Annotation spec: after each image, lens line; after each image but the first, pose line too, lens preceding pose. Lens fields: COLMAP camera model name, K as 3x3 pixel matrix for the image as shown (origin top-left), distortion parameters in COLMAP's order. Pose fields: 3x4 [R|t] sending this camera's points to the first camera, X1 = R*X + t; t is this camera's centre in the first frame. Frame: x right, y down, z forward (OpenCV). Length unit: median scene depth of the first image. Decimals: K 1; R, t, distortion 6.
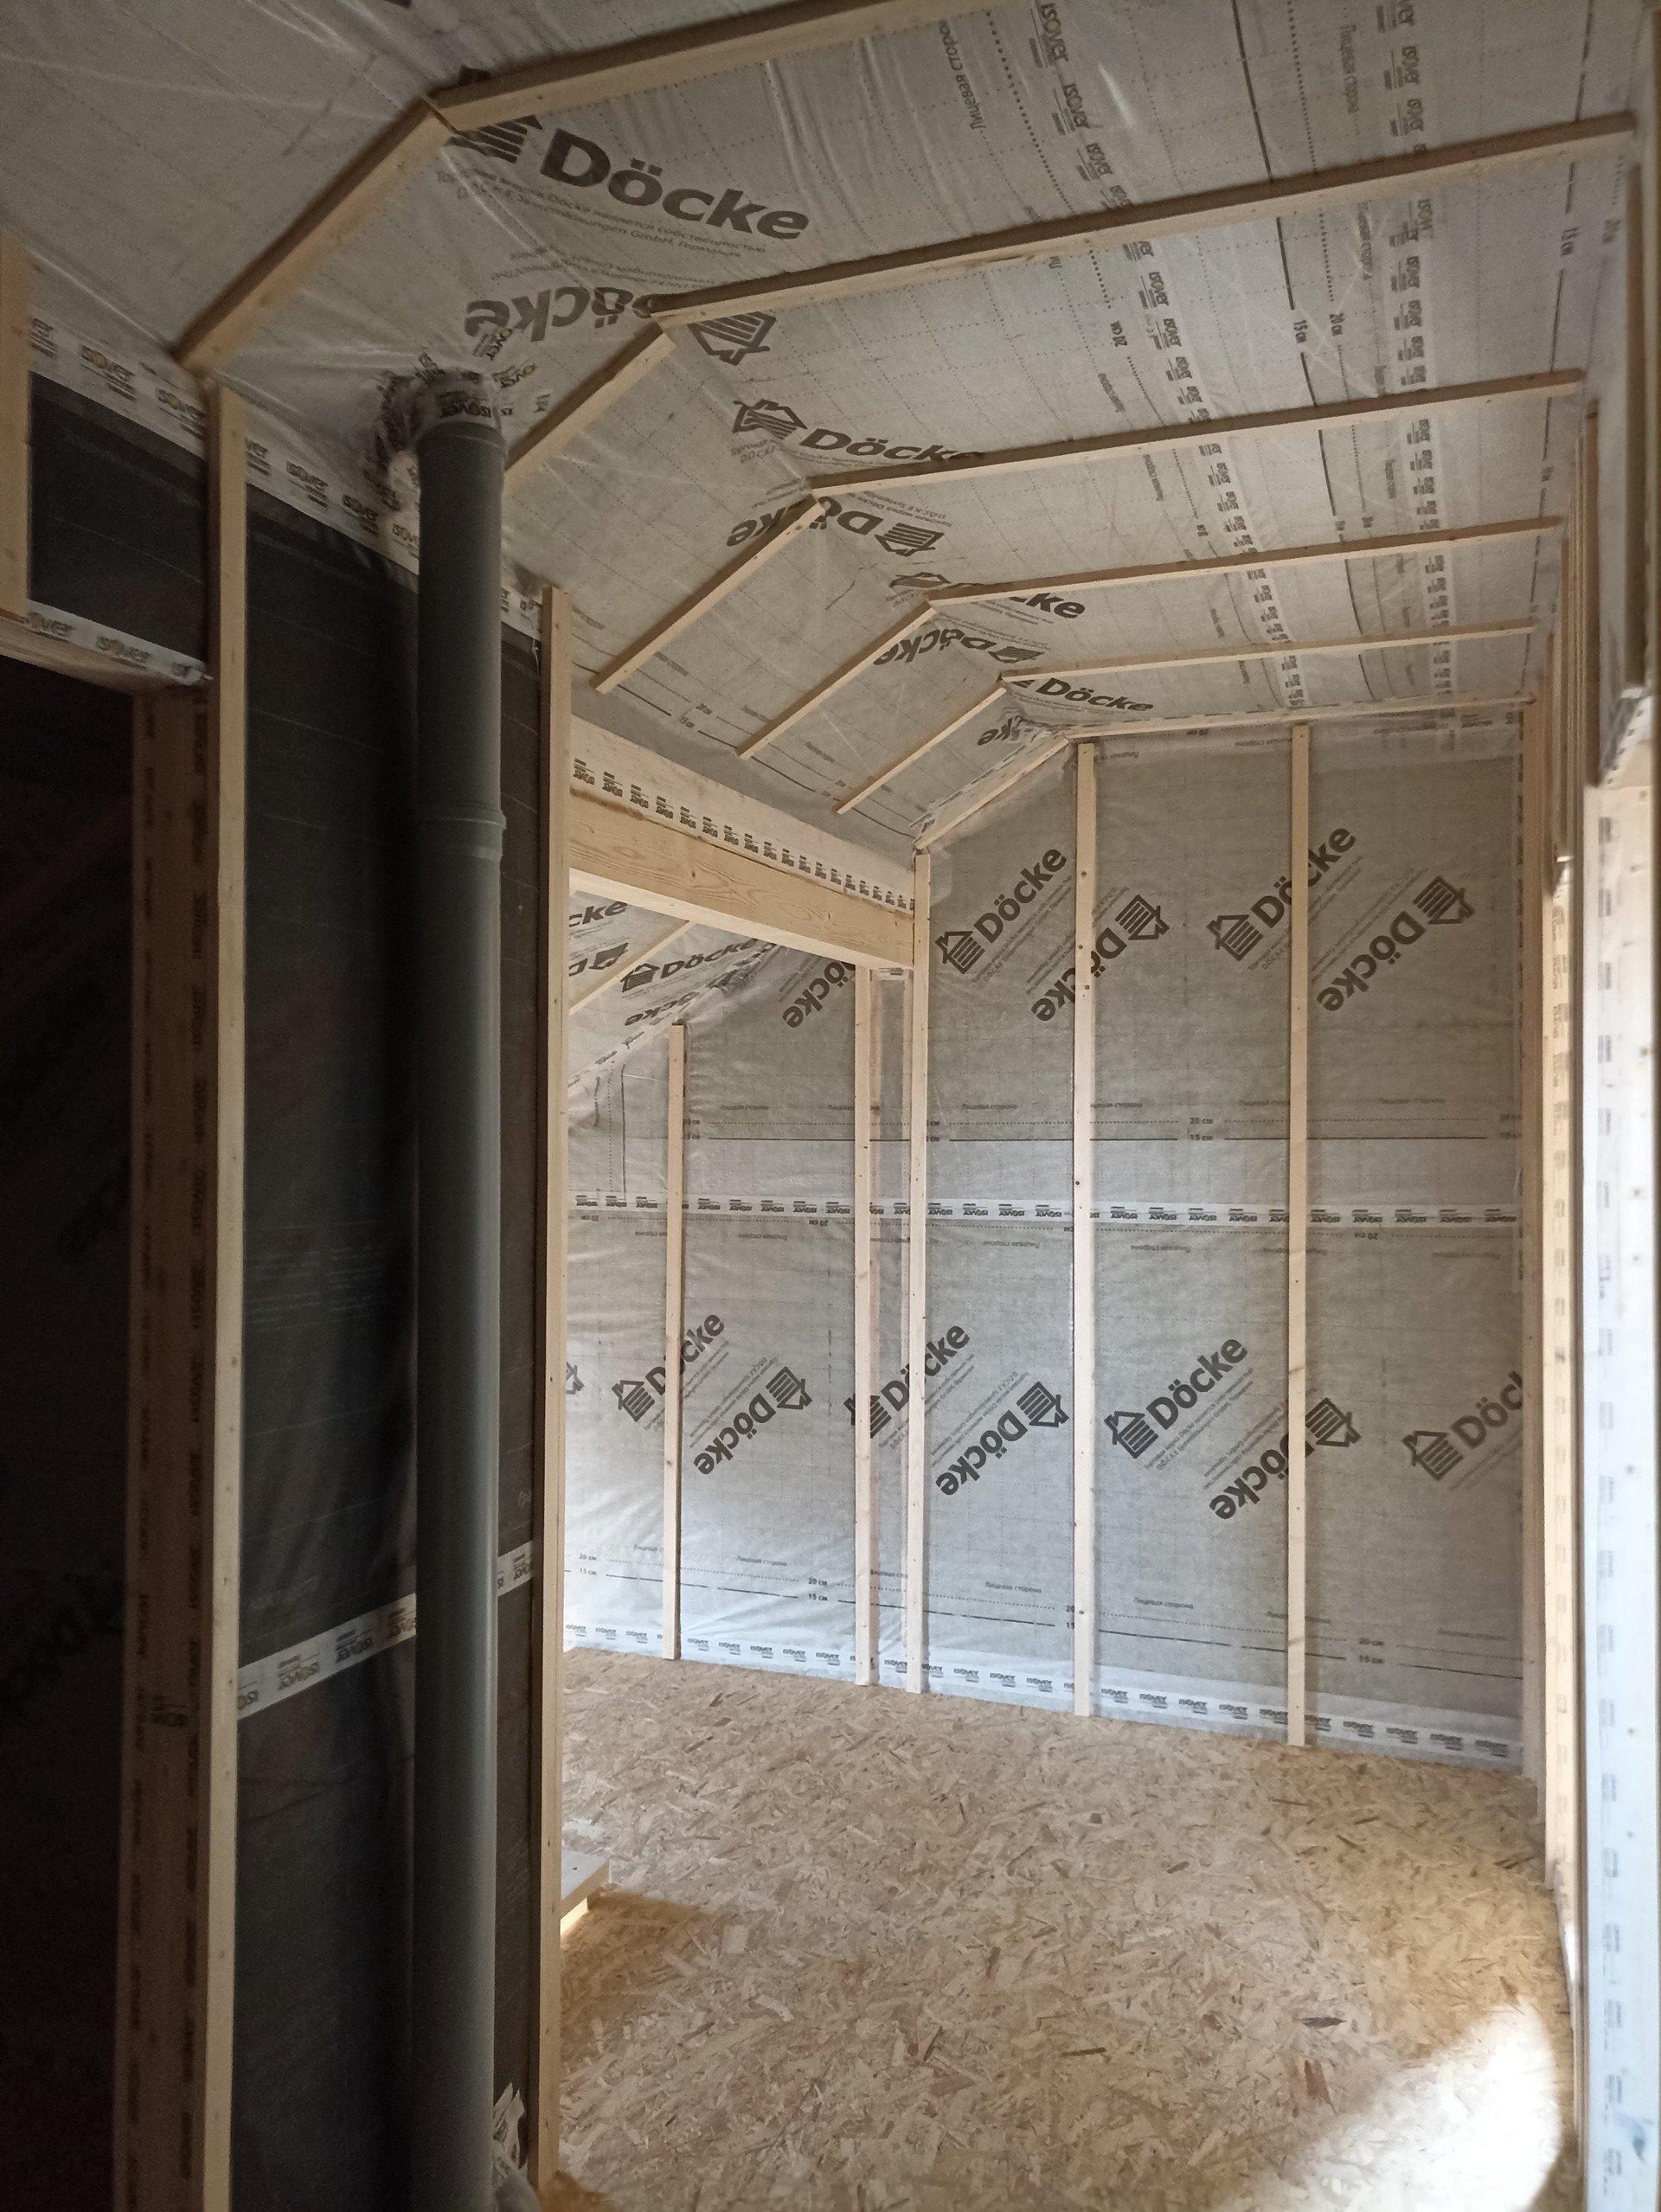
lens RADIAL K [[1614.5, 0, 831.7], [0, 1614.5, 1101.7], [0, 0, 1]] dist [0.047163, -0.040872]
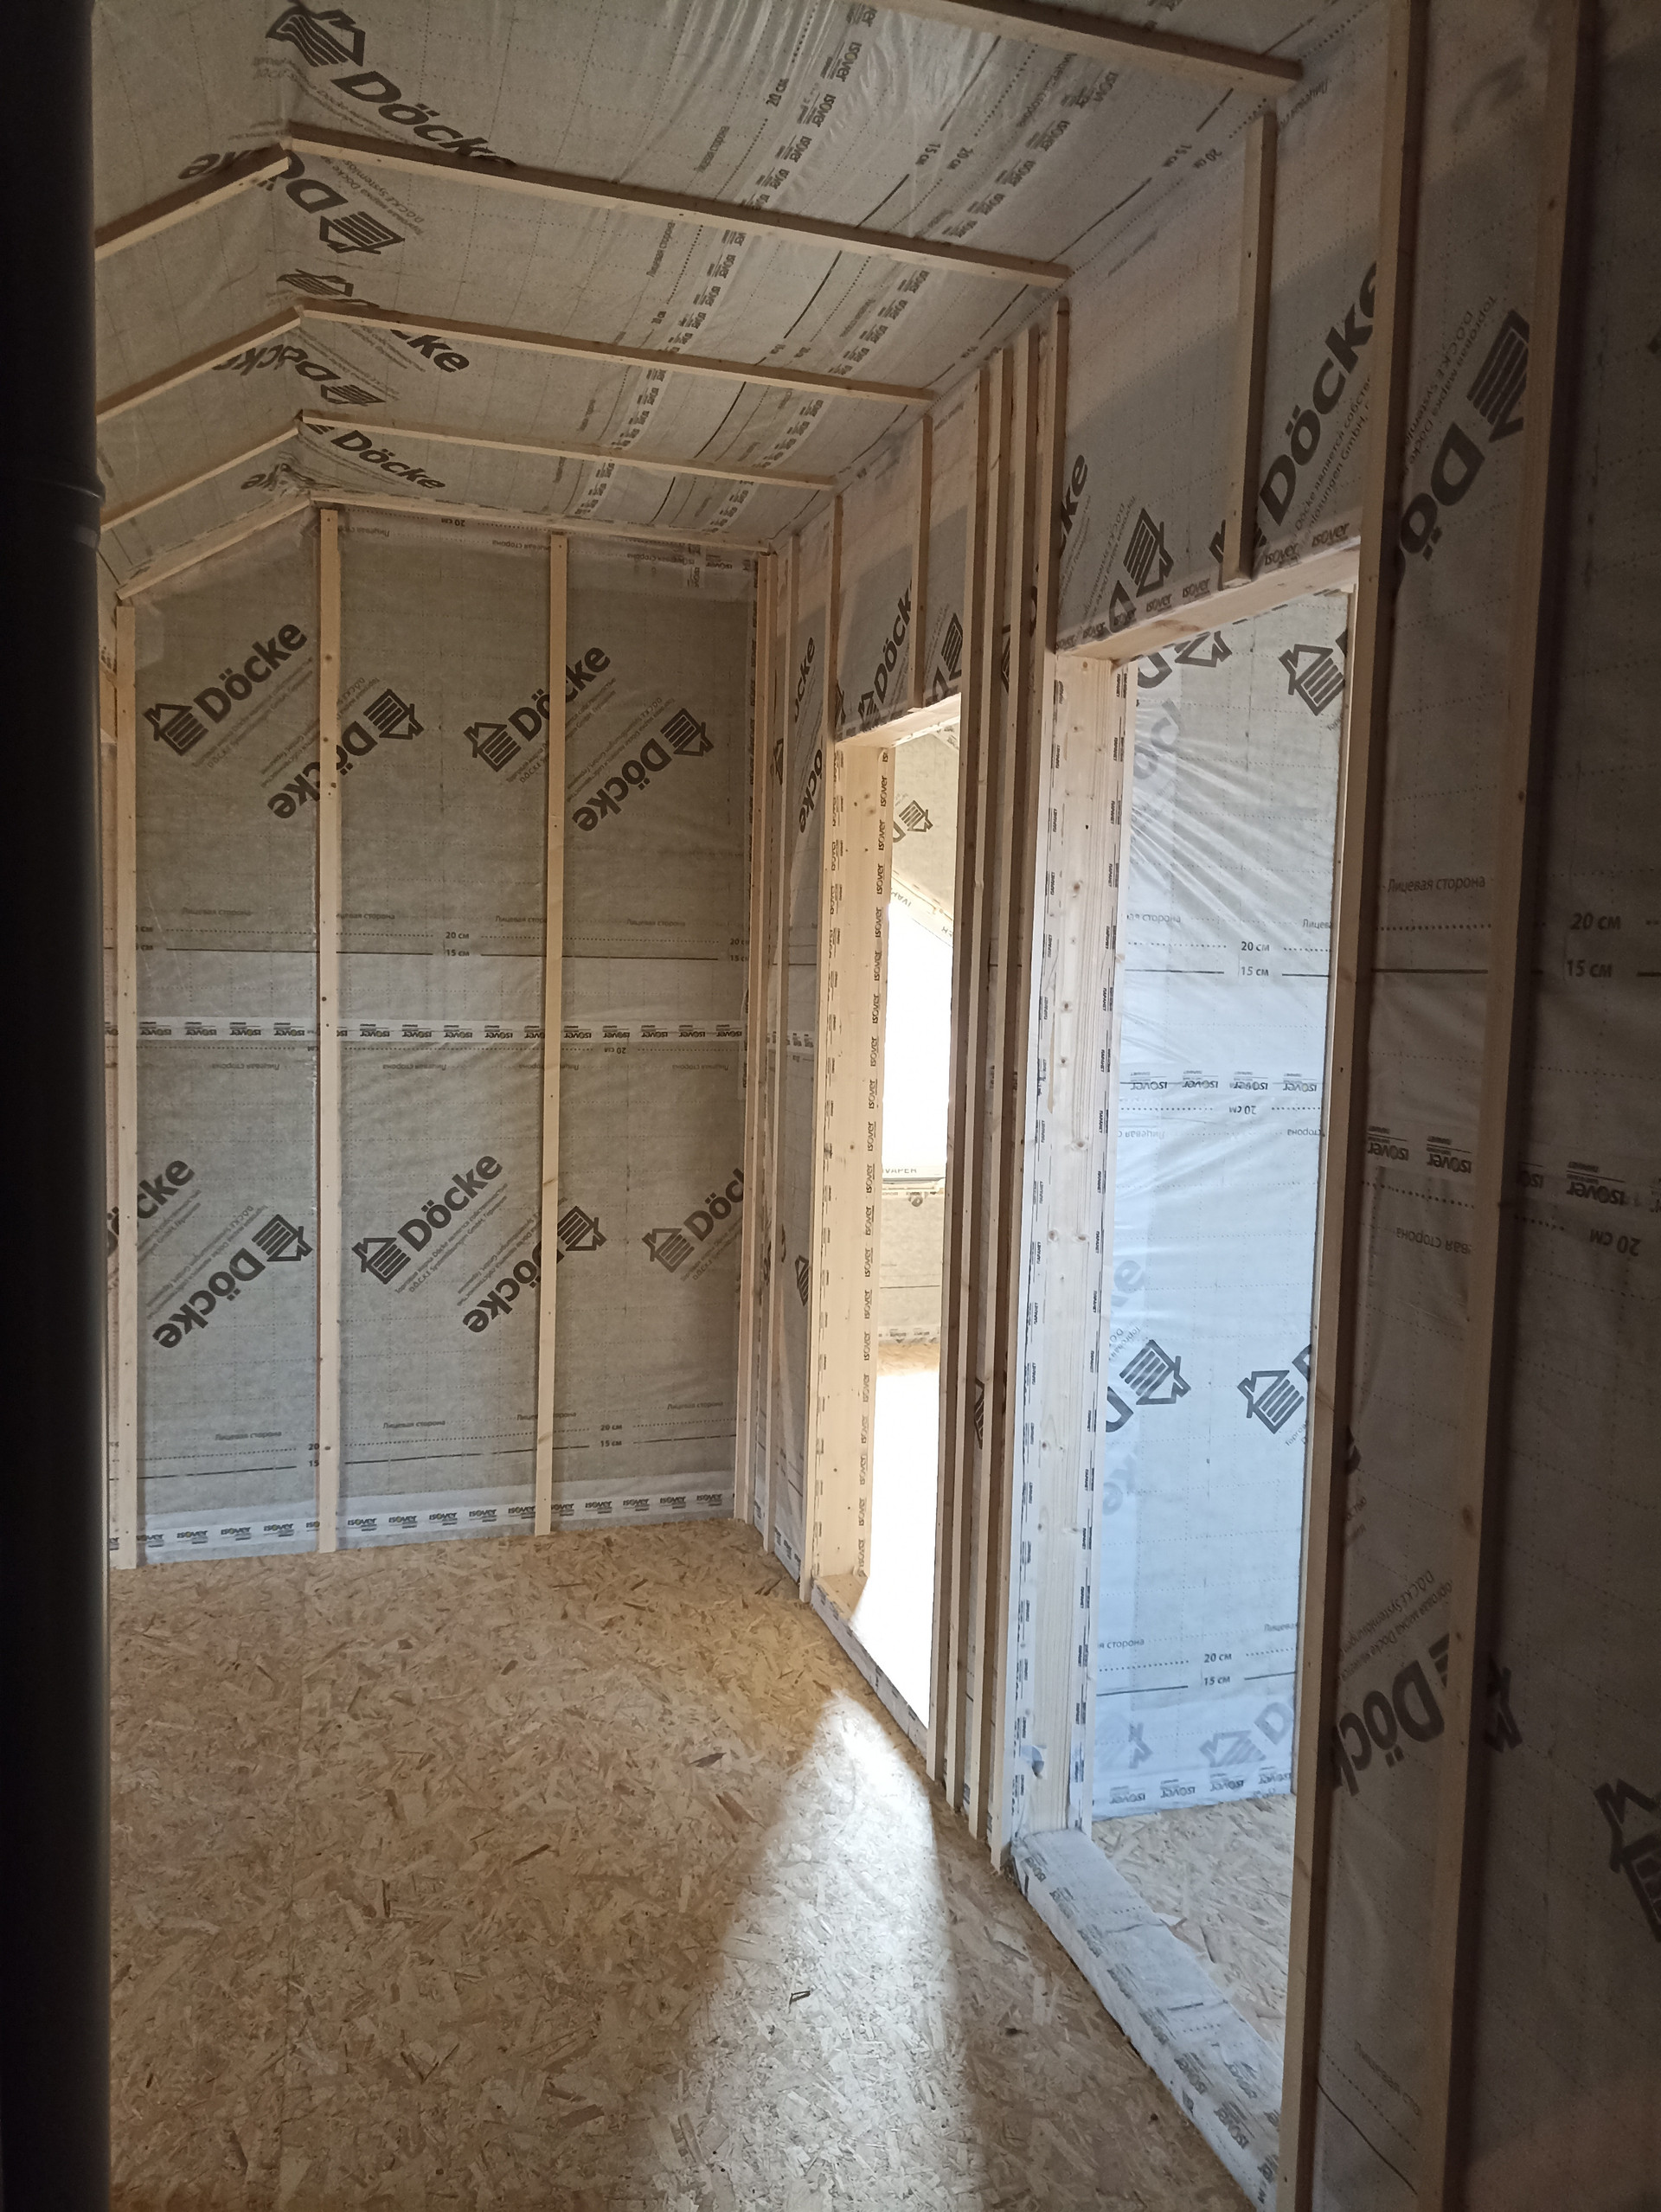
lens RADIAL K [[1618.3, 0, 836.1], [0, 1618.3, 1101.3], [0, 0, 1]] dist [0.033630, -0.012577]
pose [[0.787887, -0.034906, 0.614829, -0.198265], [-0.033288, 0.994519, 0.099120, 0.006936], [-0.614919, -0.098562, 0.782407, 0.090550]]
